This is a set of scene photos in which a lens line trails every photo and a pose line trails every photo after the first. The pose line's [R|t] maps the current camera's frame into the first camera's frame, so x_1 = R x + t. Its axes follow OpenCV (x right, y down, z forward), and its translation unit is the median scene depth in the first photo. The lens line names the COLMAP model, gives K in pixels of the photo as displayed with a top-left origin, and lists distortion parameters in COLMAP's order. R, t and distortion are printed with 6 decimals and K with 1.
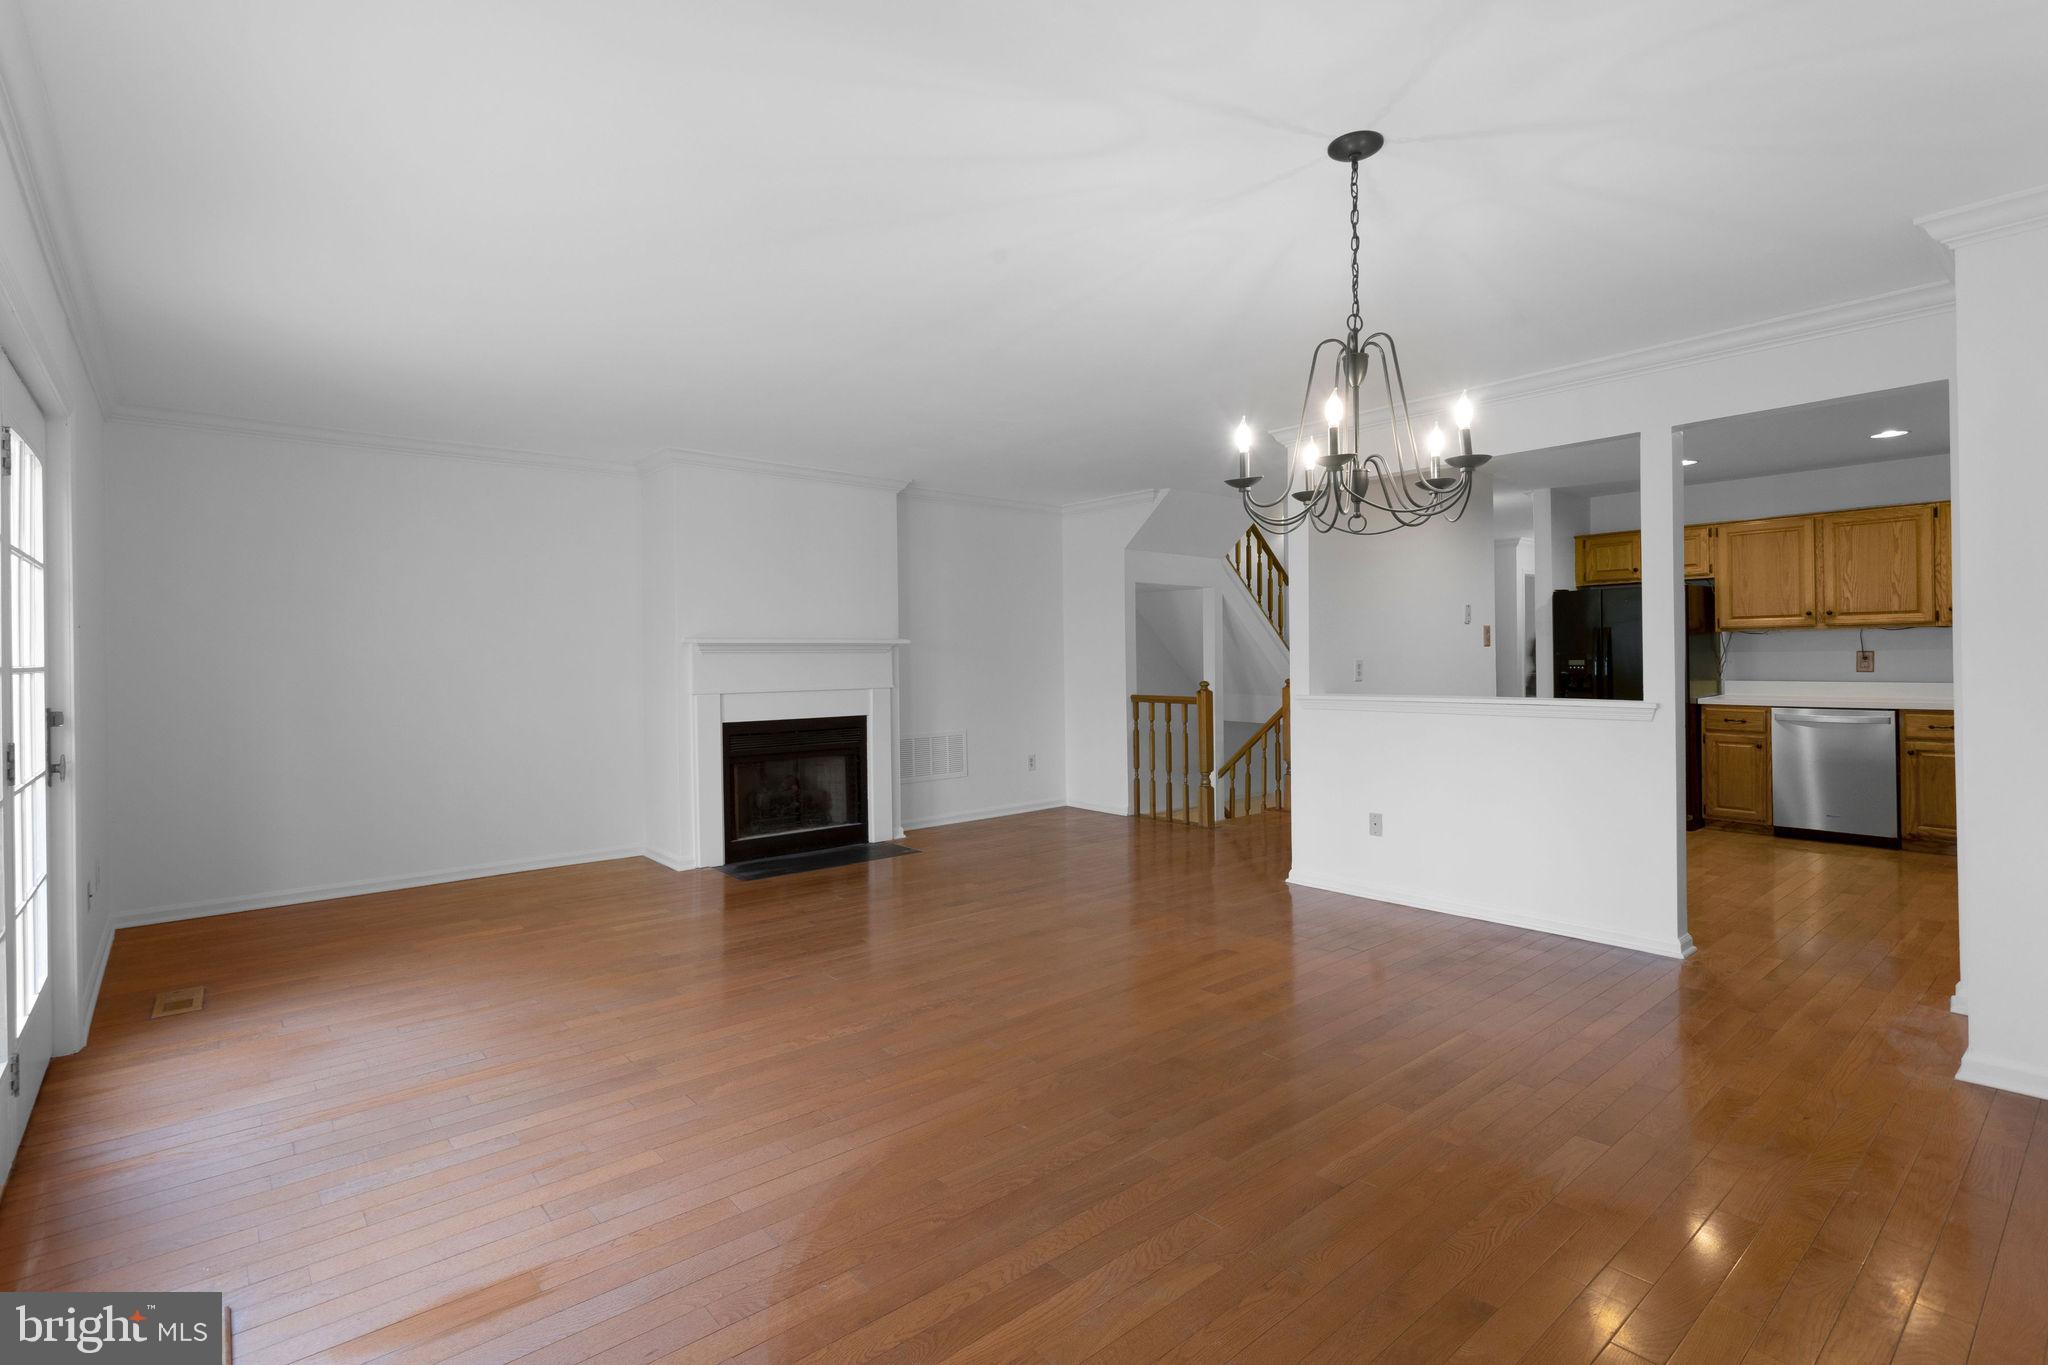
lens RADIAL K [[963.4, 0, 1013.5], [0, 963.4, 659.5], [0, 0, 1]] dist [0.003617, 0.000444]
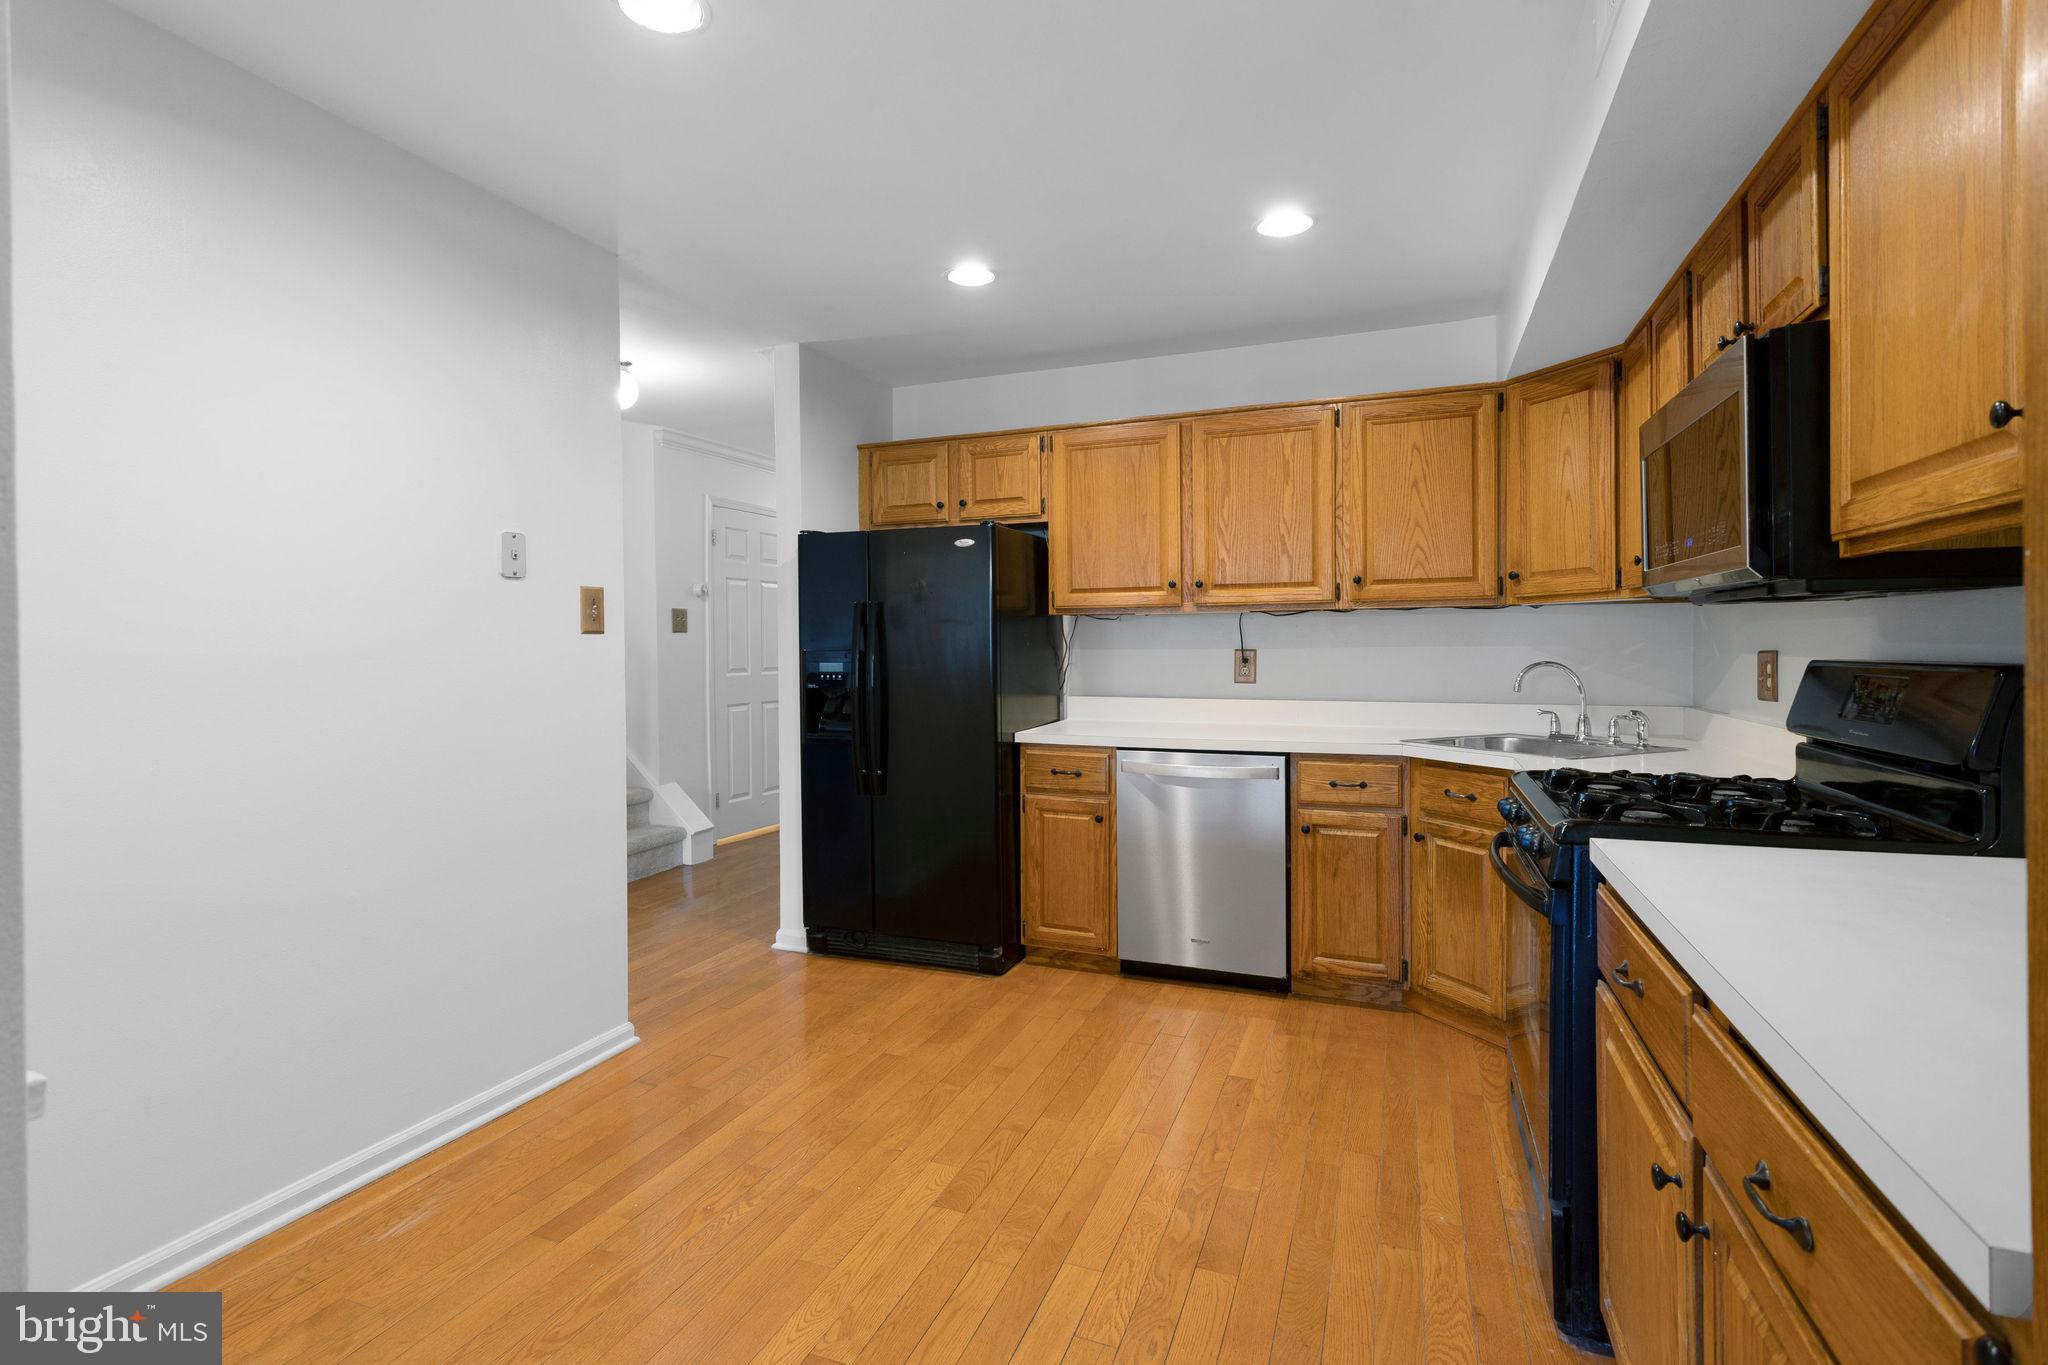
lens RADIAL K [[972.3, 0, 1015.1], [0, 972.3, 658.6], [0, 0, 1]] dist [-0.010735, 0.014515]
pose [[0.882413, 0.001257, 0.470475, 0.463208], [-0.005242, 0.999961, 0.007160, -0.006704], [-0.470447, -0.008784, 0.882385, 0.525521]]
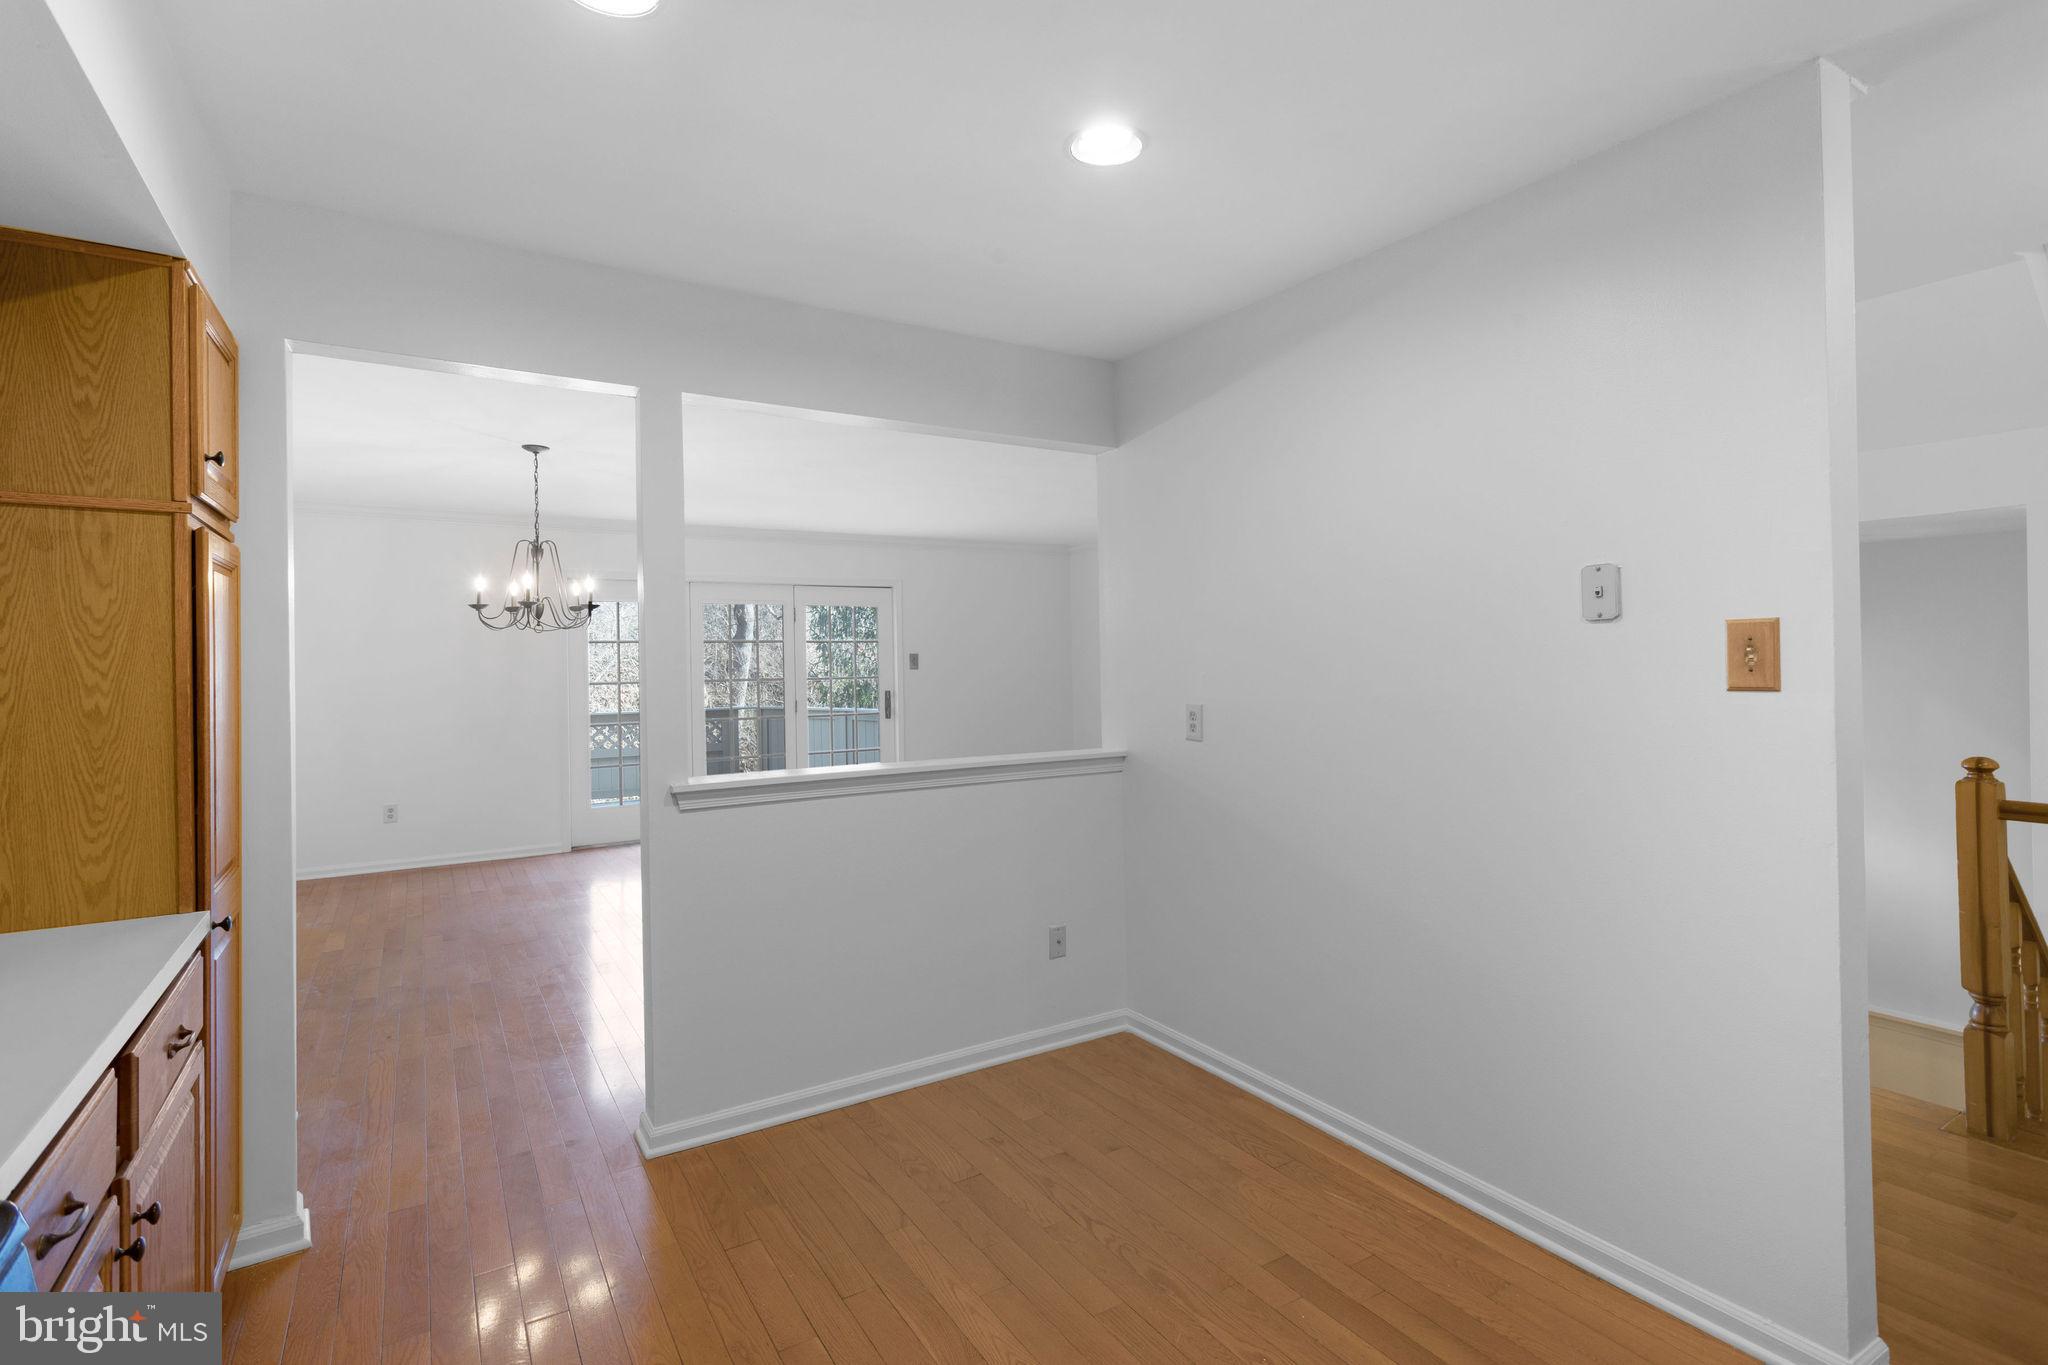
lens RADIAL K [[972.3, 0, 1015.1], [0, 972.3, 658.6], [0, 0, 1]] dist [-0.010735, 0.014515]
pose [[-0.147895, 0.011134, -0.988940, 0.832377], [0.016517, 0.999825, 0.008787, -0.030606], [0.988865, -0.015035, -0.148053, 0.845561]]
